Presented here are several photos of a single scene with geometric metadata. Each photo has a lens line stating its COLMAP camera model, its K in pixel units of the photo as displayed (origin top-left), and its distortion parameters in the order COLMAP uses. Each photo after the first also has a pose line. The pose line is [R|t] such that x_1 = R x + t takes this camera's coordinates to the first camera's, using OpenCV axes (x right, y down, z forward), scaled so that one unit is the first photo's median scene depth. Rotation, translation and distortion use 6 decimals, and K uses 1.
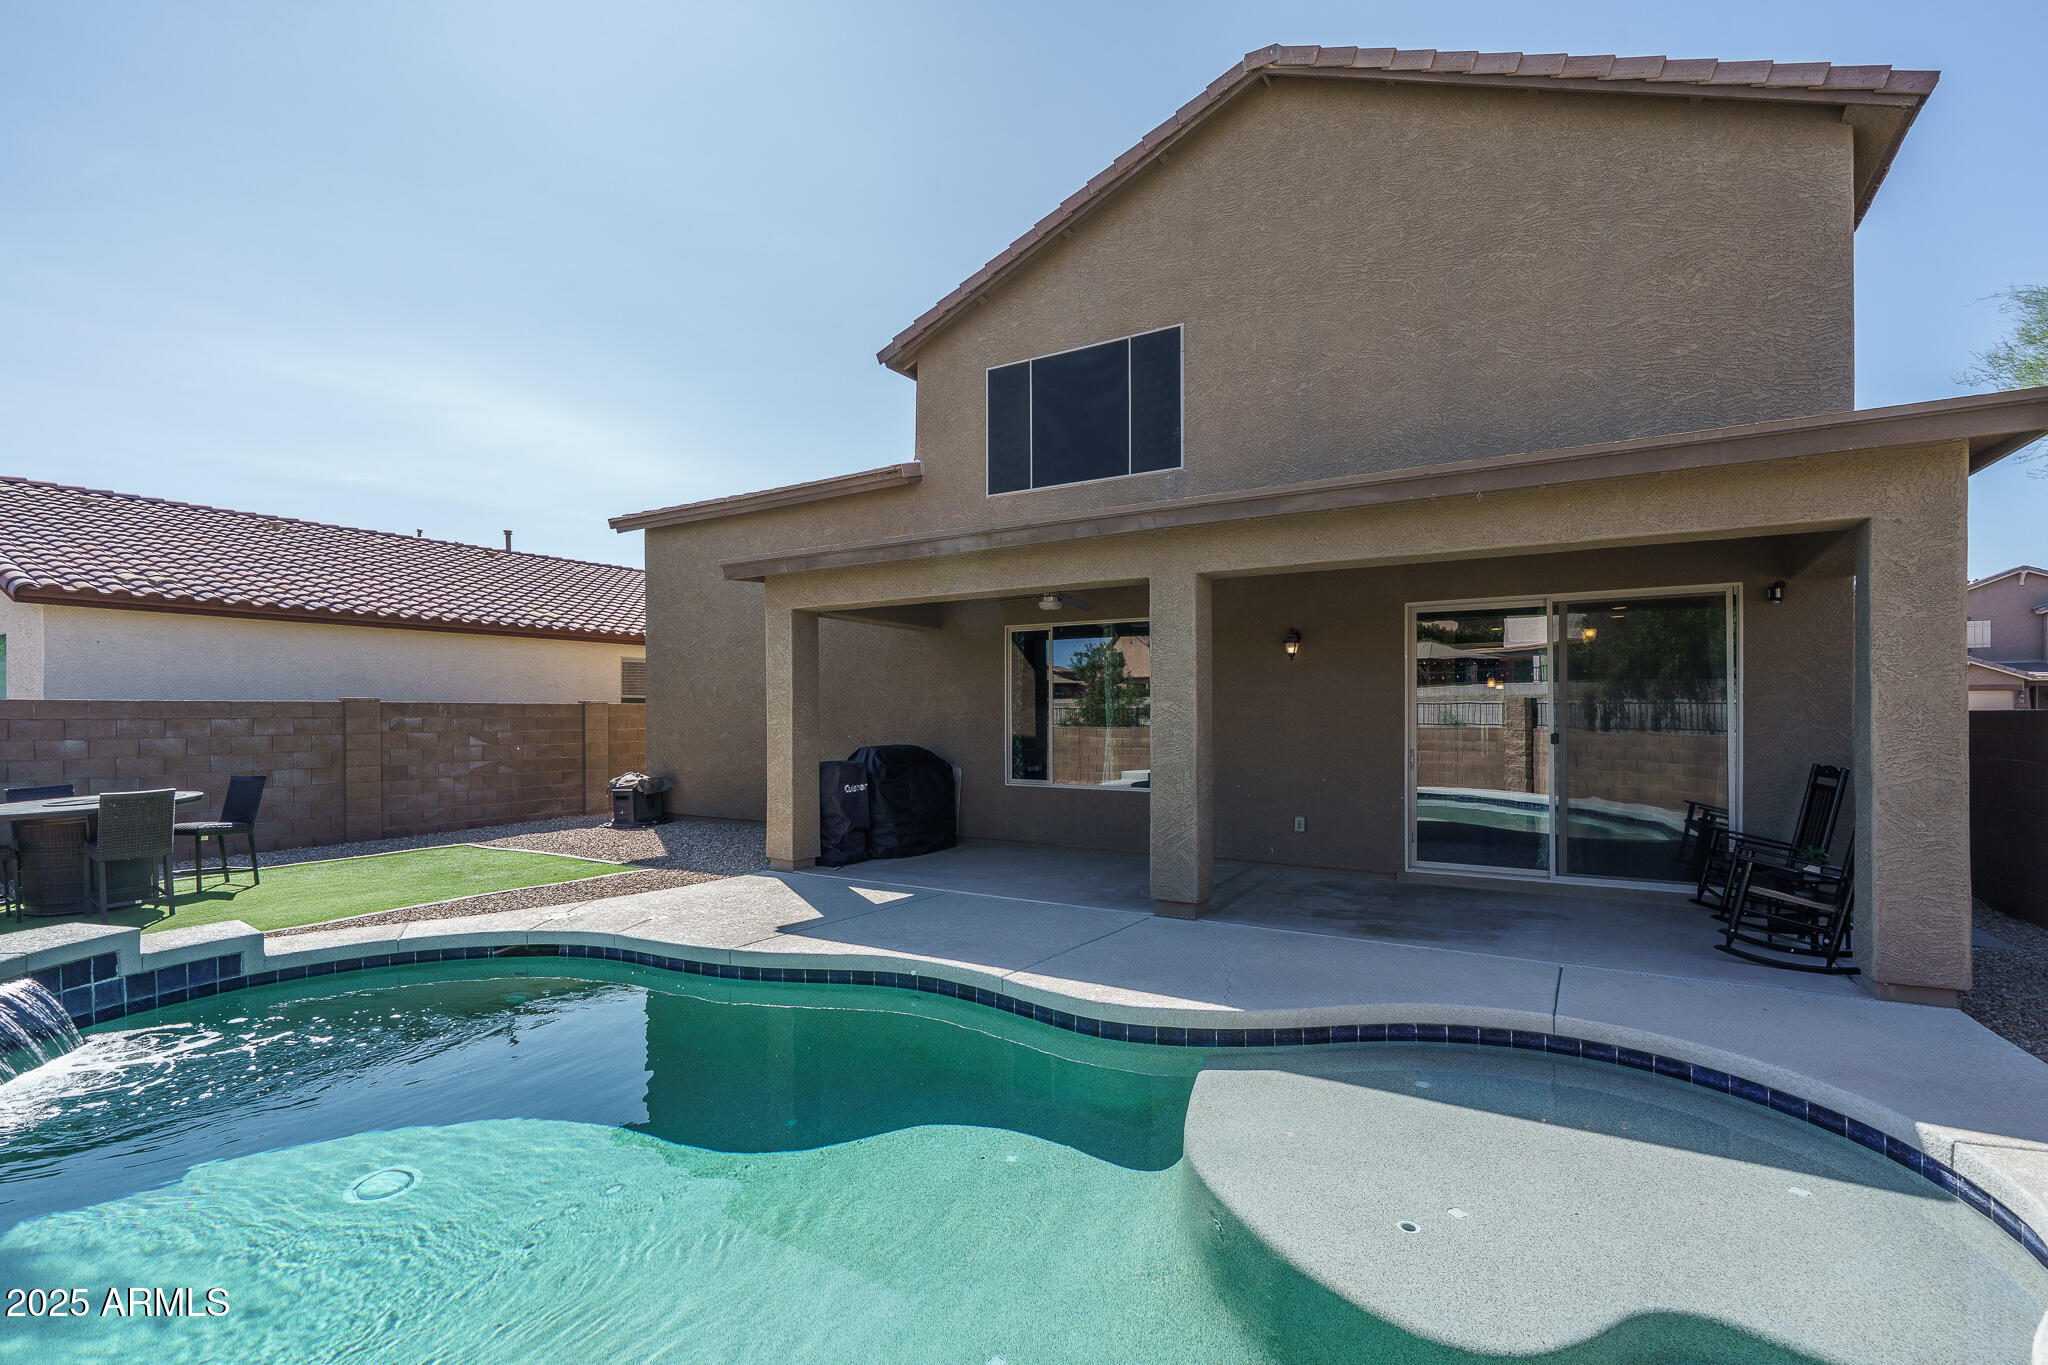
lens RADIAL K [[928.0, 0, 1021.3], [0, 928.0, 694.6], [0, 0, 1]] dist [-0.011040, 0.004600]
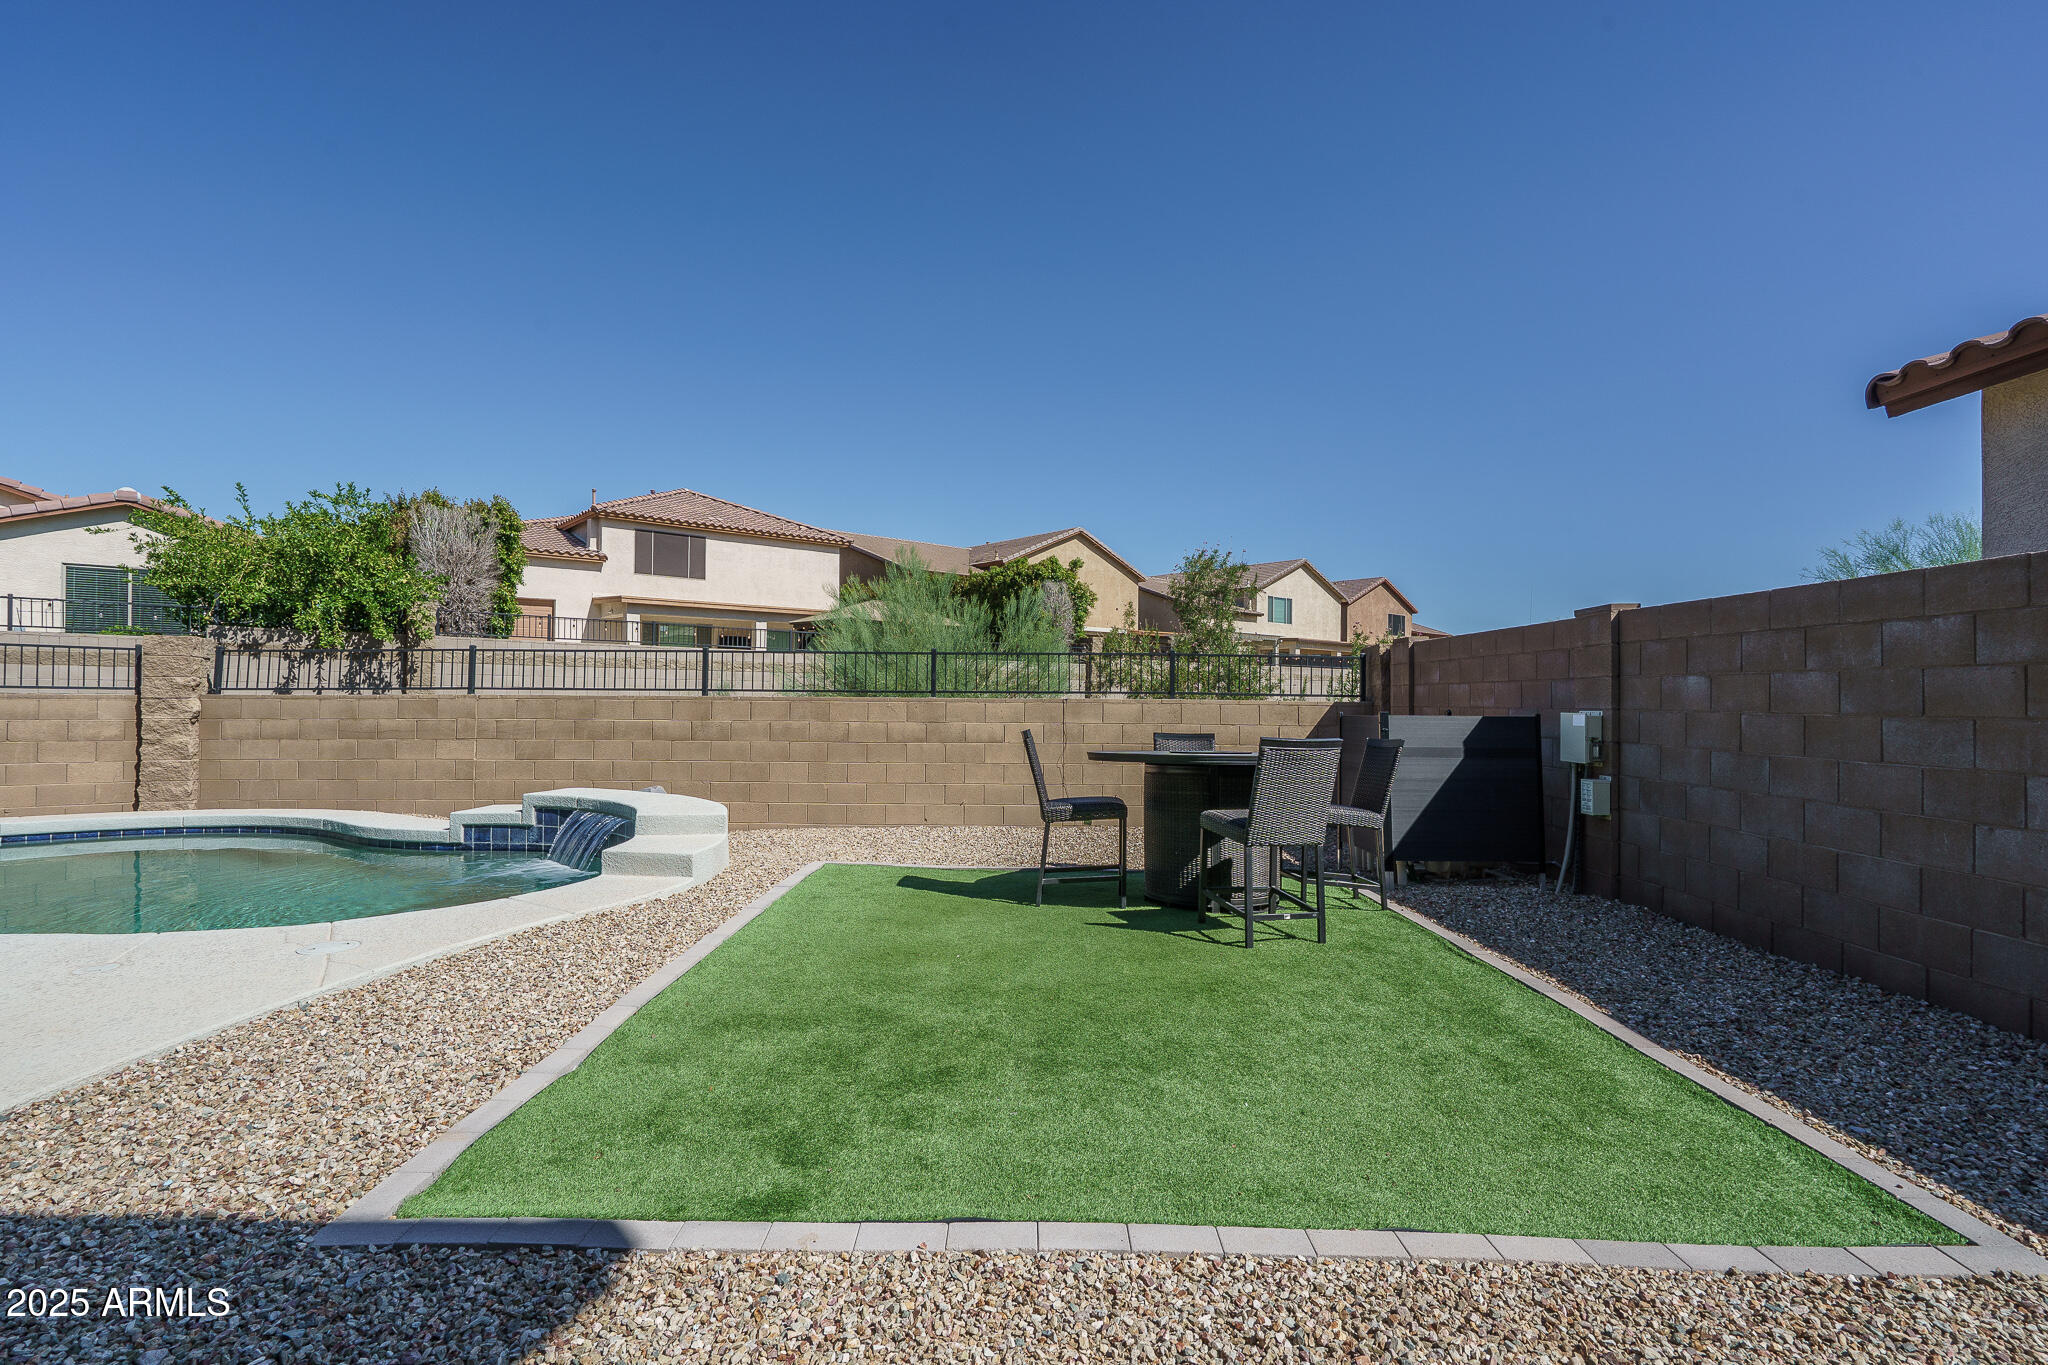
lens RADIAL K [[945.2, 0, 1022.1], [0, 945.2, 697.2], [0, 0, 1]] dist [-0.009916, 0.005140]
pose [[-0.855399, 0.000320, -0.517969, -0.395878], [0.007656, 0.999898, -0.012025, 0.063146], [0.517913, -0.014252, -0.855315, 1.219153]]
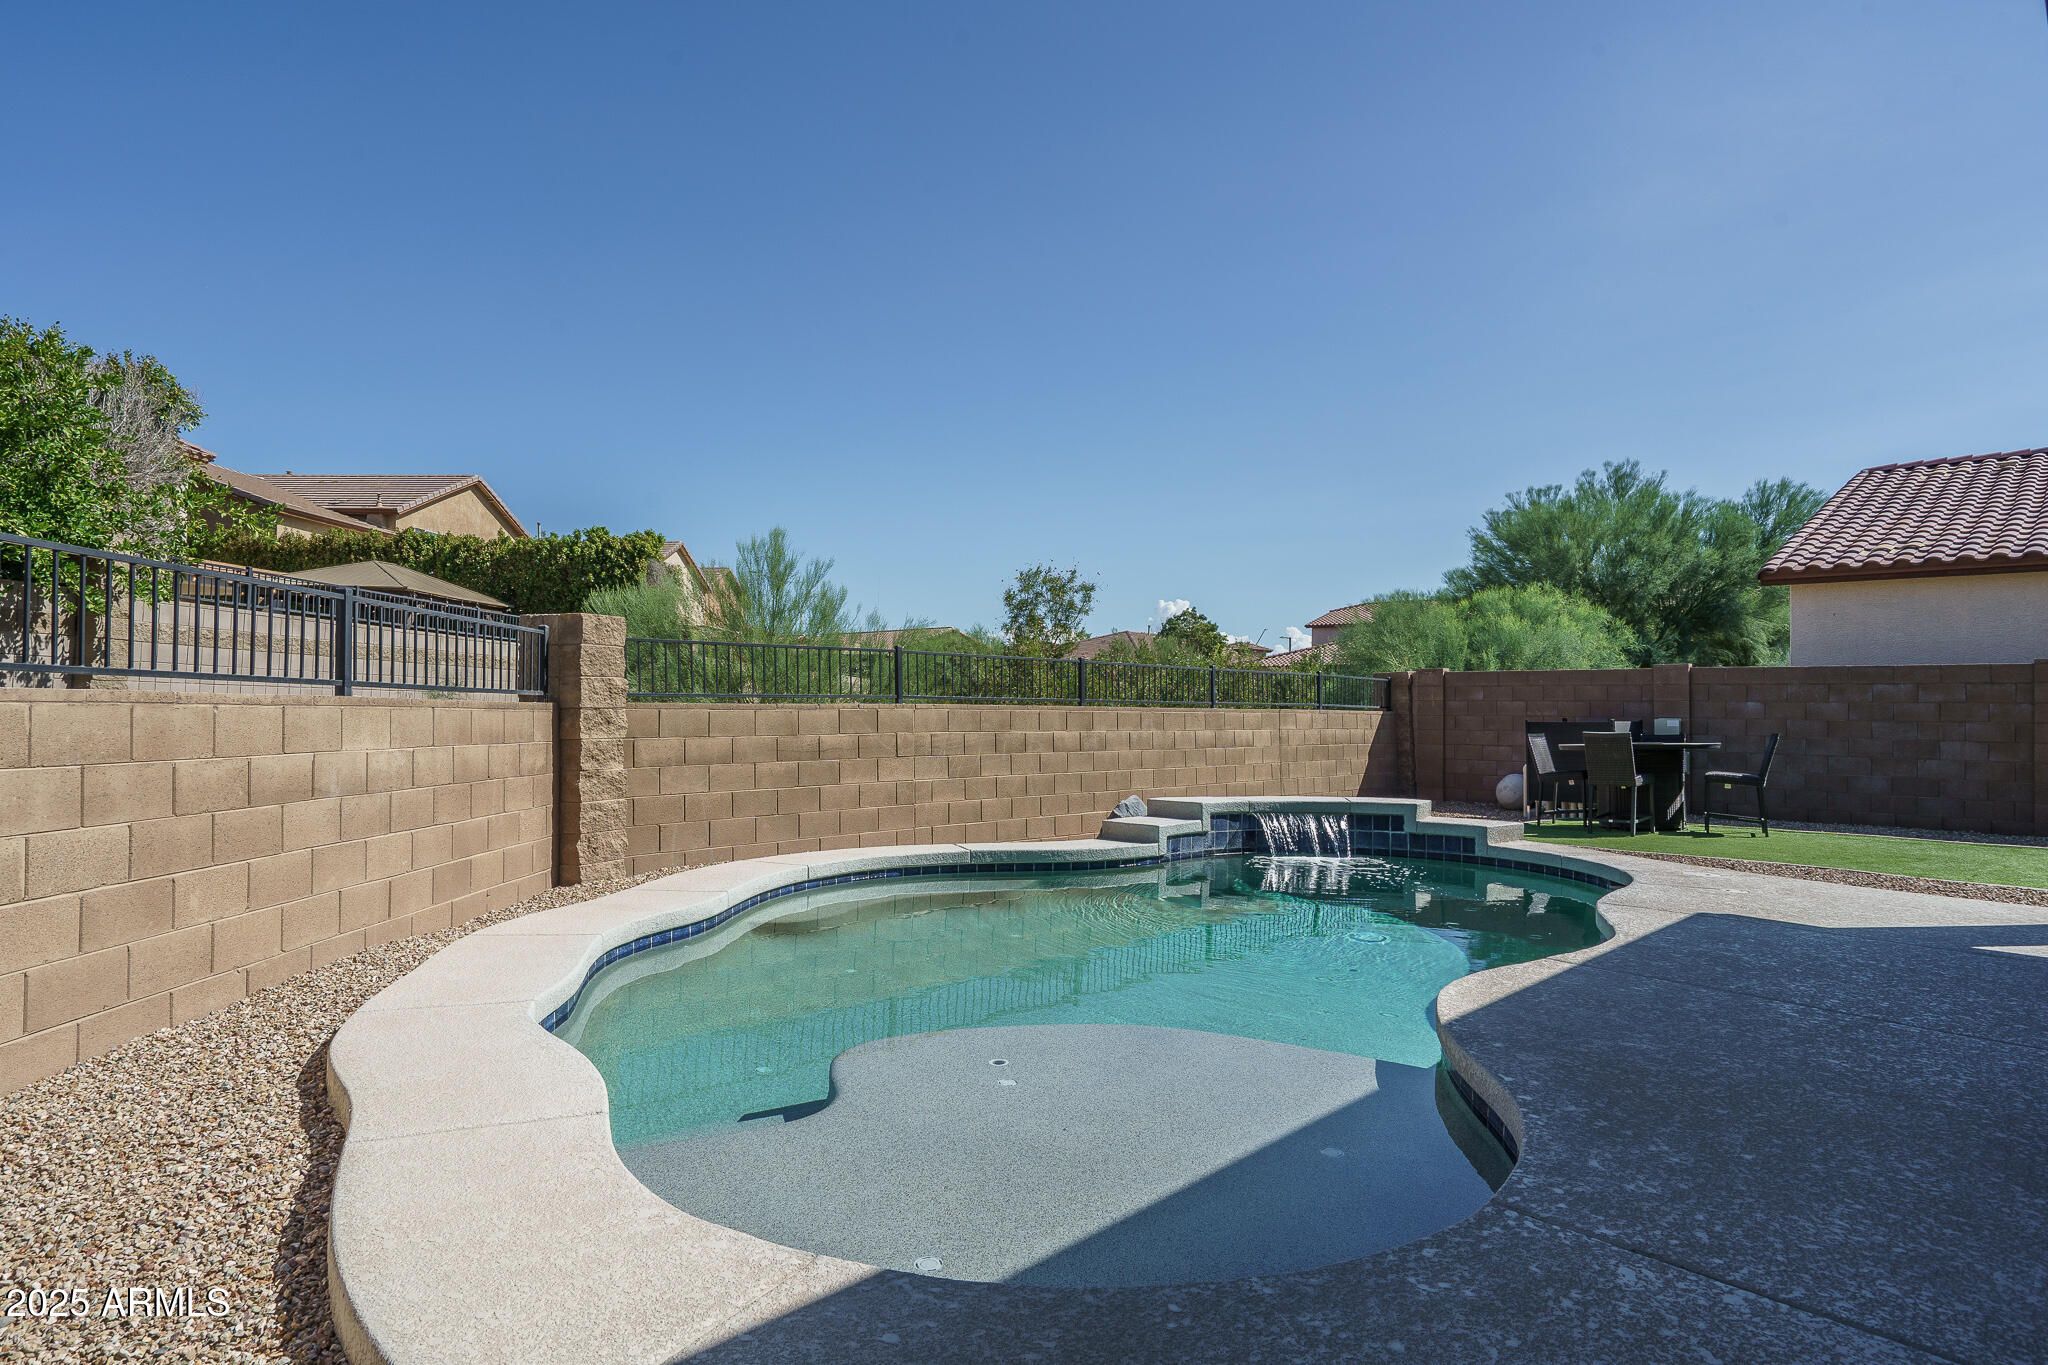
lens RADIAL K [[1138.7, 0, 1017.3], [0, 1138.7, 694.7], [0, 0, 1]] dist [0.004686, 0.000856]
pose [[-0.226020, -0.007446, -0.974094, 0.537442], [0.006139, 0.999940, -0.009068, 0.045806], [0.974103, -0.008029, -0.225961, 0.414547]]
